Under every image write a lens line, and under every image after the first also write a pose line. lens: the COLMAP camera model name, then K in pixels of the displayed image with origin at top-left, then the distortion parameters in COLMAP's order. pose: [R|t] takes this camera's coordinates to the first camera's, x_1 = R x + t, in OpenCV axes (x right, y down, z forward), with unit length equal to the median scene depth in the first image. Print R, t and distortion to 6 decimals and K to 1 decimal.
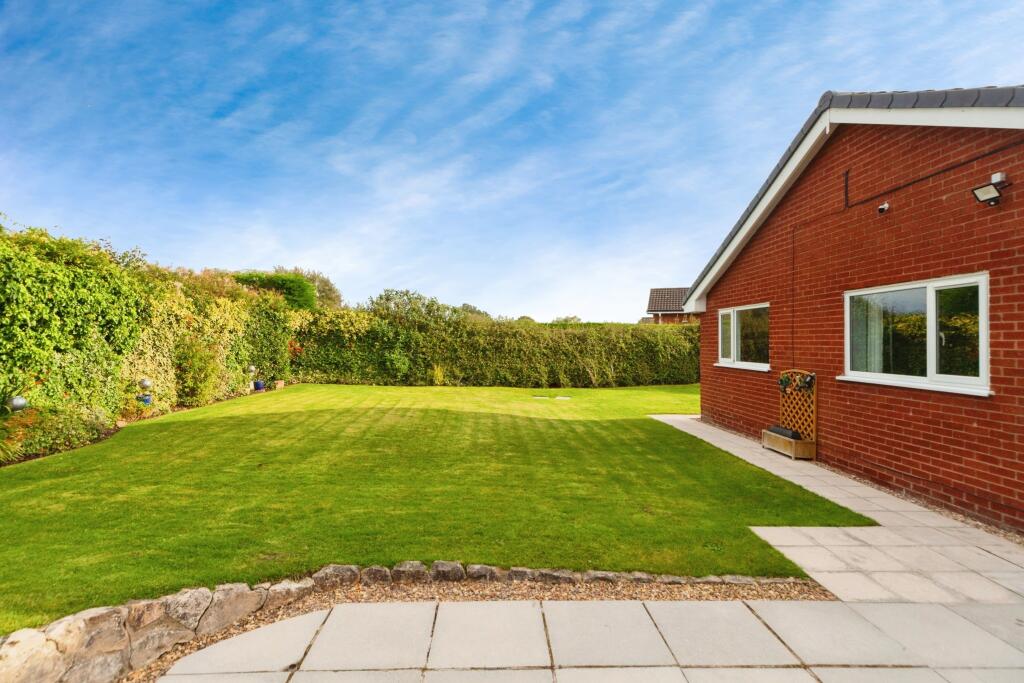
lens RADIAL K [[494.5, 0, 509.1], [0, 494.5, 343.0], [0, 0, 1]] dist [0.000773, 0.000087]
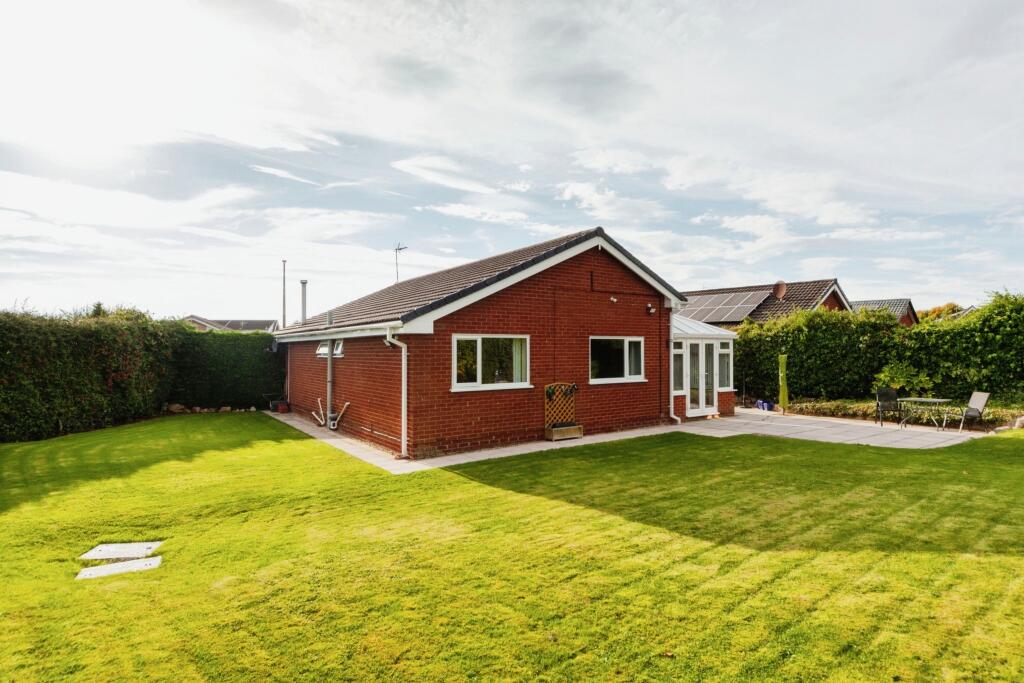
lens RADIAL K [[554.4, 0, 514.2], [0, 554.4, 339.2], [0, 0, 1]] dist [-0.043001, -0.001105]
pose [[-0.546465, 0.003880, 0.837473, -0.886700], [-0.000511, 0.999988, -0.004966, -0.082086], [-0.837482, -0.003141, -0.546456, 2.369527]]
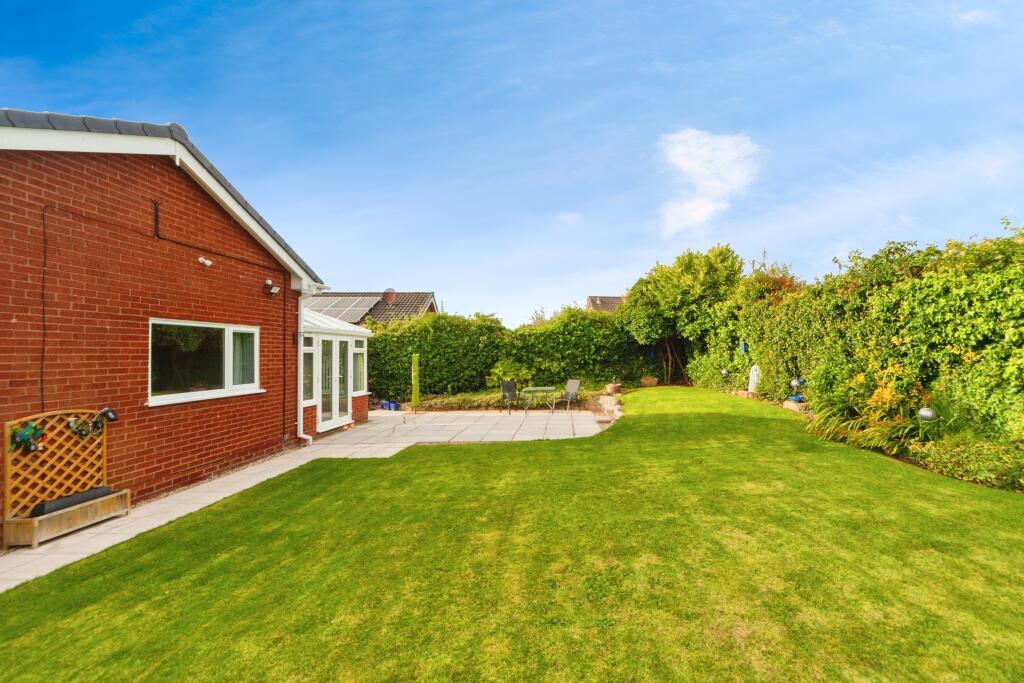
lens RADIAL K [[405.9, 0, 557.7], [0, 405.9, 345.7], [0, 0, 1]] dist [0.001399, -0.000091]
pose [[-0.998845, 0.004315, 0.047852, -0.184484], [0.003691, 0.999907, -0.013130, -0.033800], [-0.047904, -0.012938, -0.998768, 1.794989]]
